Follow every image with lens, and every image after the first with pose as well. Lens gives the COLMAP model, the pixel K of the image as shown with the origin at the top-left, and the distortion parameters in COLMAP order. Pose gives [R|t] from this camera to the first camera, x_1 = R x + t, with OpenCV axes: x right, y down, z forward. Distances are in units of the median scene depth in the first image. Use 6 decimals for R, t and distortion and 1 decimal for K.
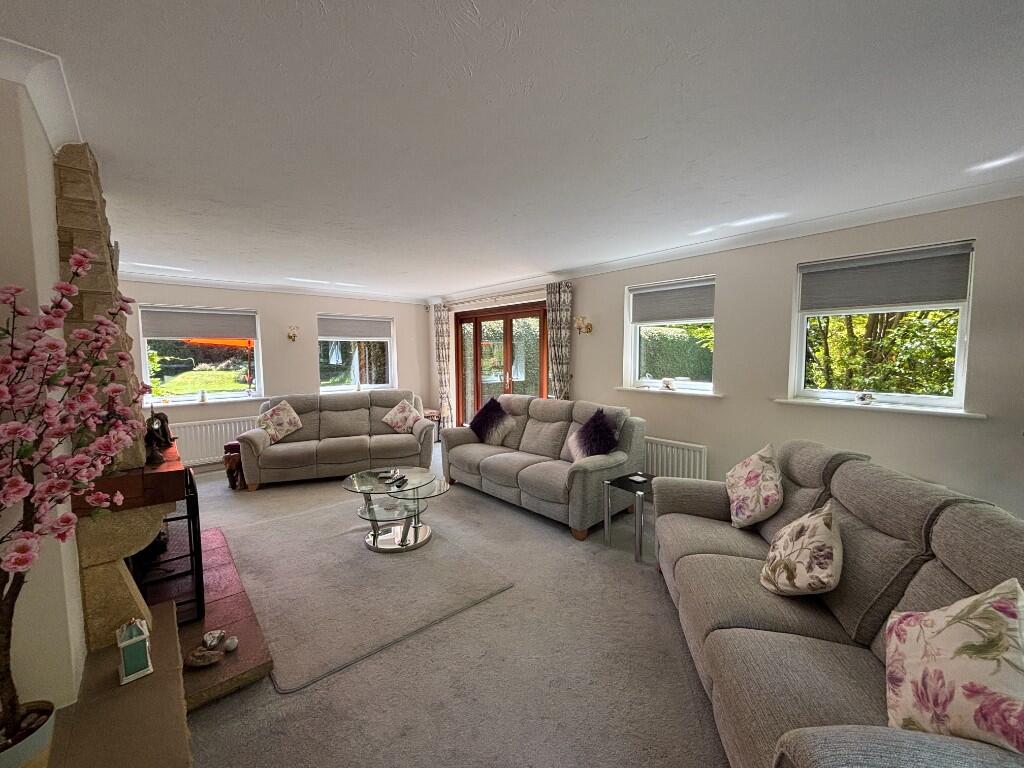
lens RADIAL K [[414.9, 0, 512.1], [0, 414.9, 382.1], [0, 0, 1]] dist [-0.007468, -0.000408]
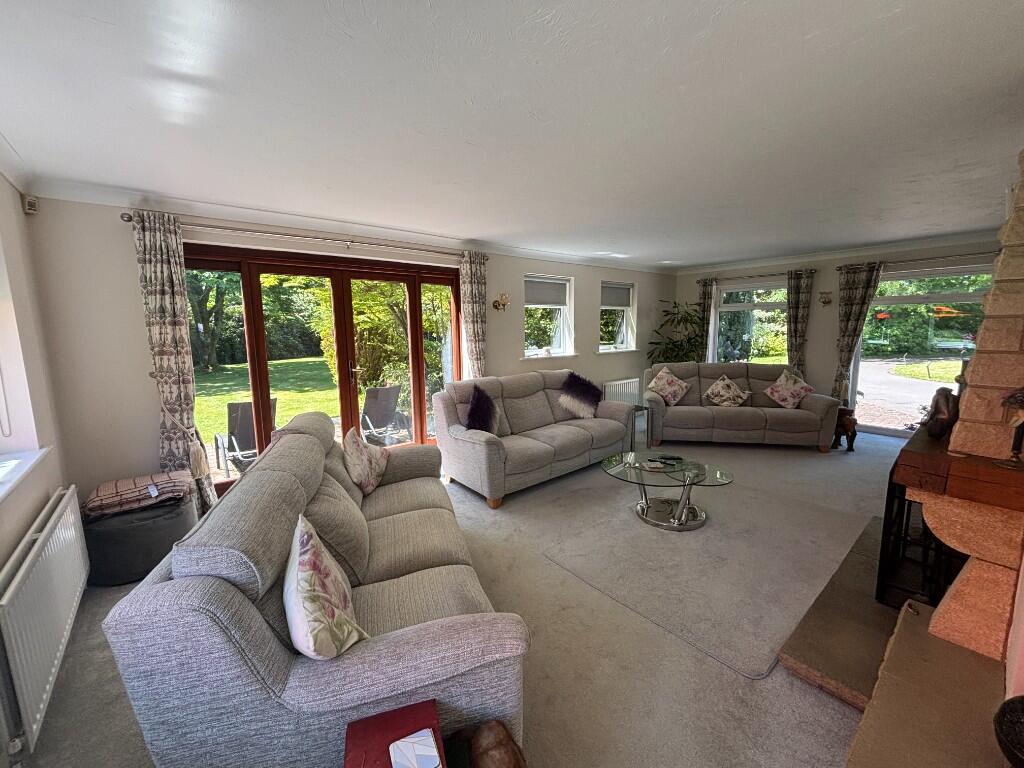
lens RADIAL K [[414.9, 0, 512.1], [0, 414.9, 387.7], [0, 0, 1]] dist [-0.007468, -0.000408]
pose [[0.015385, -0.131947, 0.991137, -0.784274], [0.089129, 0.987490, 0.130078, -0.051383], [-0.995901, 0.086338, 0.026953, 0.854749]]
